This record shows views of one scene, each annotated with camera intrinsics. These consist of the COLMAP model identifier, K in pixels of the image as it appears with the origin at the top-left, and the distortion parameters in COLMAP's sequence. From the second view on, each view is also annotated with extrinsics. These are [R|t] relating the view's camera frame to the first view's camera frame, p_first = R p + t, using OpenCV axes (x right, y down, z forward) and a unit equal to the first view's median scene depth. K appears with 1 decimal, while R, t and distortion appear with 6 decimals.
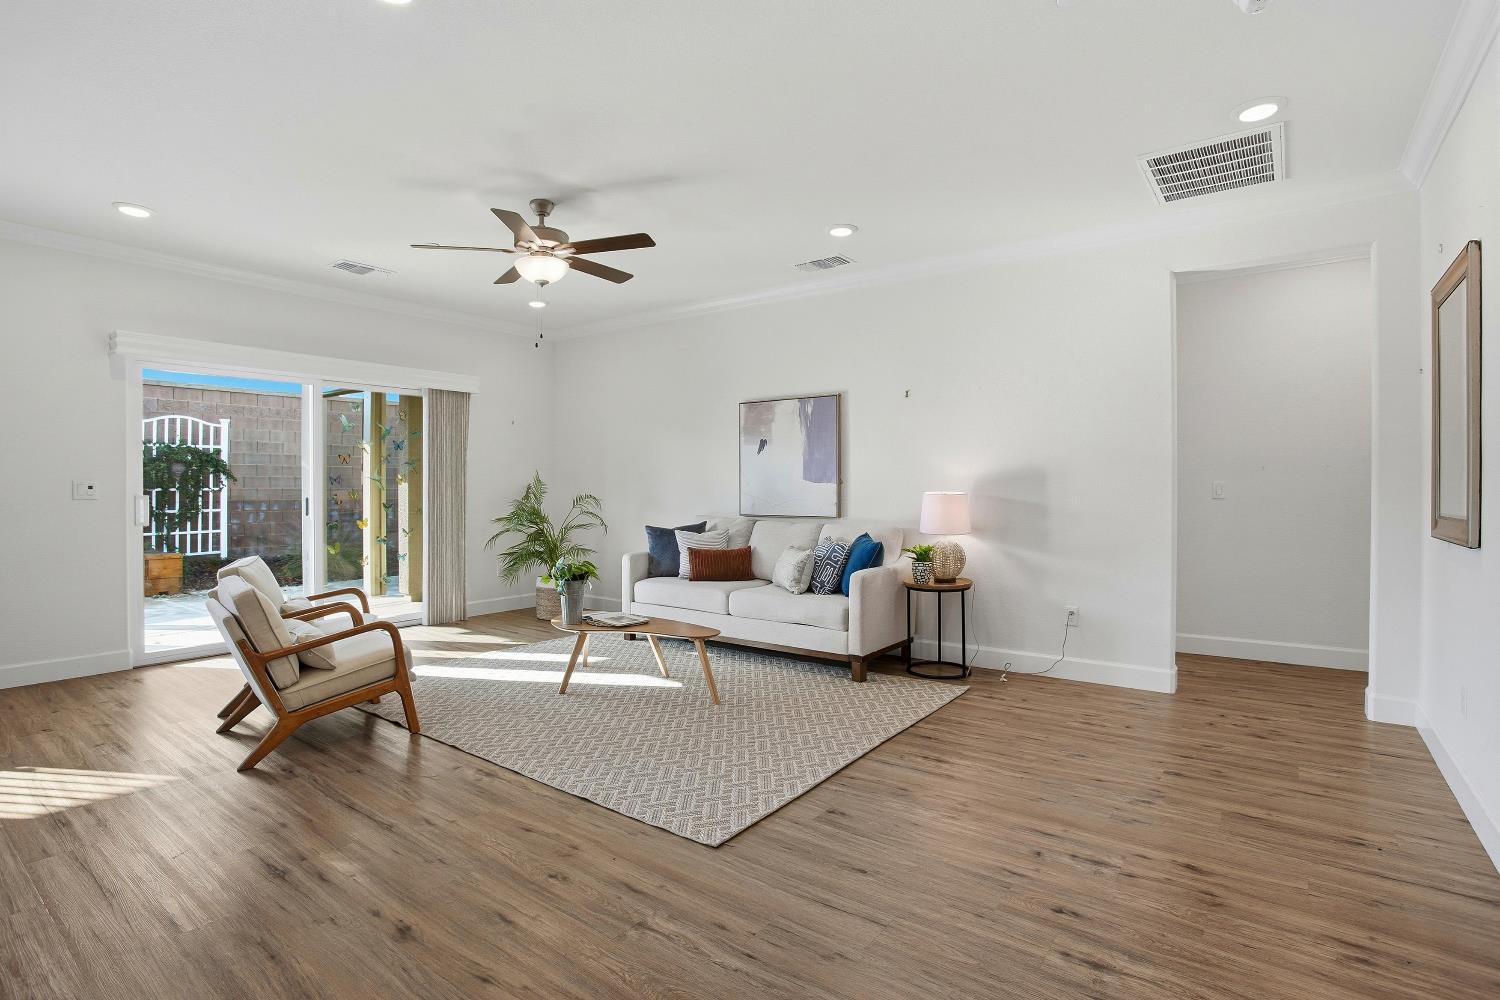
lens RADIAL K [[743.8, 0, 749.8], [0, 743.8, 487.5], [0, 0, 1]] dist [-0.075970, 0.032583]
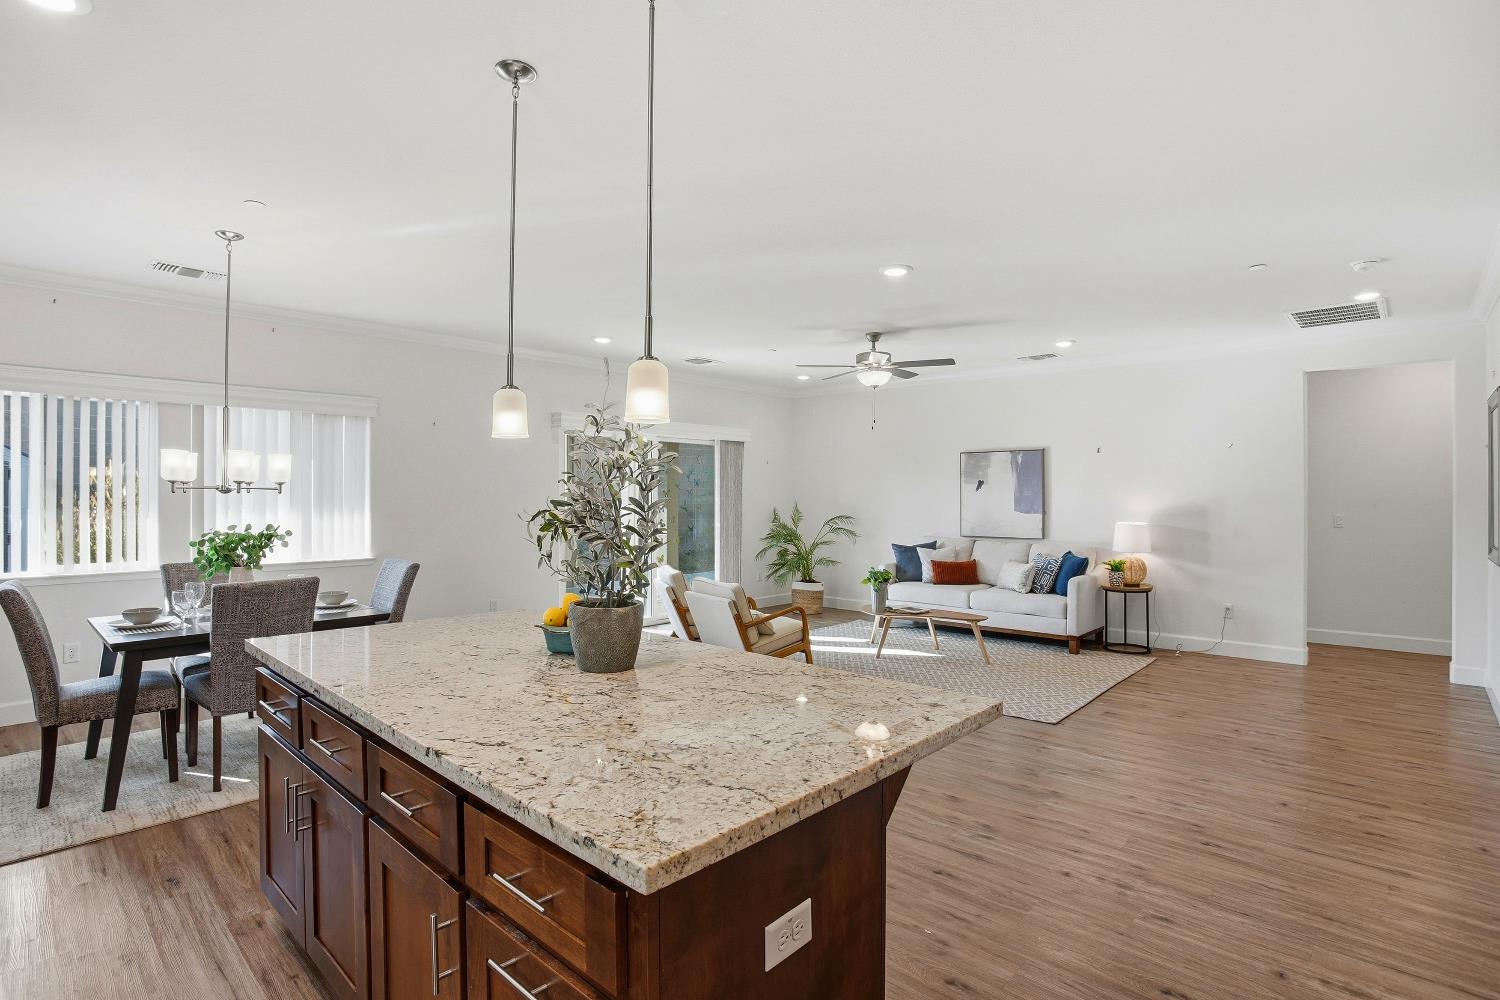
lens RADIAL K [[750.4, 0, 746.8], [0, 750.4, 493.5], [0, 0, 1]] dist [-0.075521, 0.030921]
pose [[0.994313, 0.002390, -0.106466, -0.316556], [-0.002833, 0.999988, -0.004011, -0.041339], [0.106455, 0.004290, 0.994308, -0.475268]]
